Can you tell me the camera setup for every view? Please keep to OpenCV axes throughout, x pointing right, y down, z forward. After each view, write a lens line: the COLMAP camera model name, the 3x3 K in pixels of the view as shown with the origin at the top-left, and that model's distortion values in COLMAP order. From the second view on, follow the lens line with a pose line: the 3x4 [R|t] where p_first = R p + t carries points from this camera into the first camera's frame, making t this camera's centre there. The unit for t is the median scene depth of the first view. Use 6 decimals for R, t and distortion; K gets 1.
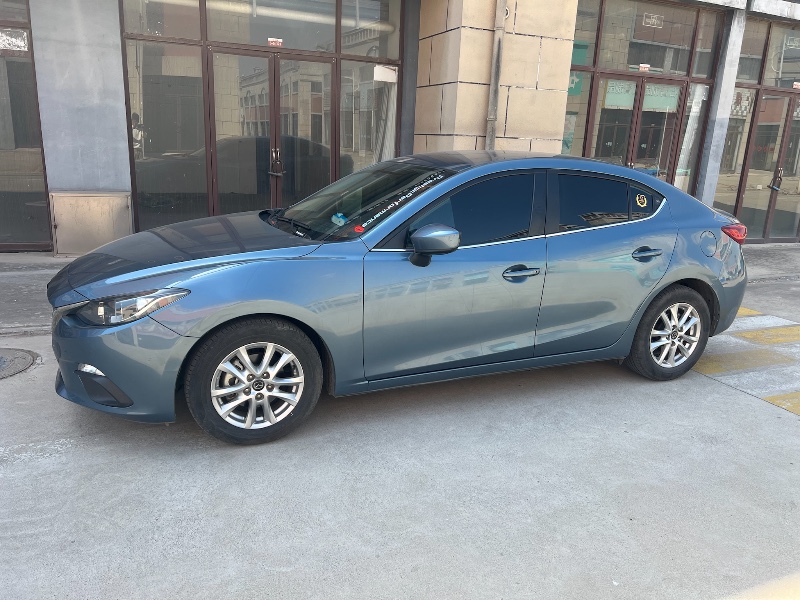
lens RADIAL K [[601.1, 0, 400.0], [0, 601.1, 300.0], [0, 0, 1]] dist [0.045189, -0.052152]
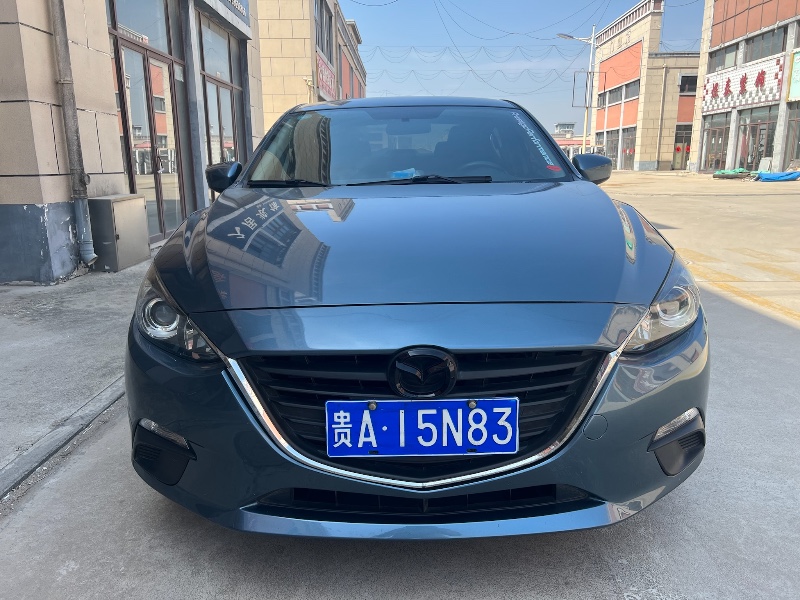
lens RADIAL K [[601.1, 0, 400.0], [0, 601.1, 300.0], [0, 0, 1]] dist [0.045189, -0.052152]
pose [[0.378456, -0.250776, 0.891001, -0.421126], [0.258384, 0.952957, 0.158464, -0.059772], [-0.888824, 0.170249, 0.425448, 0.374962]]
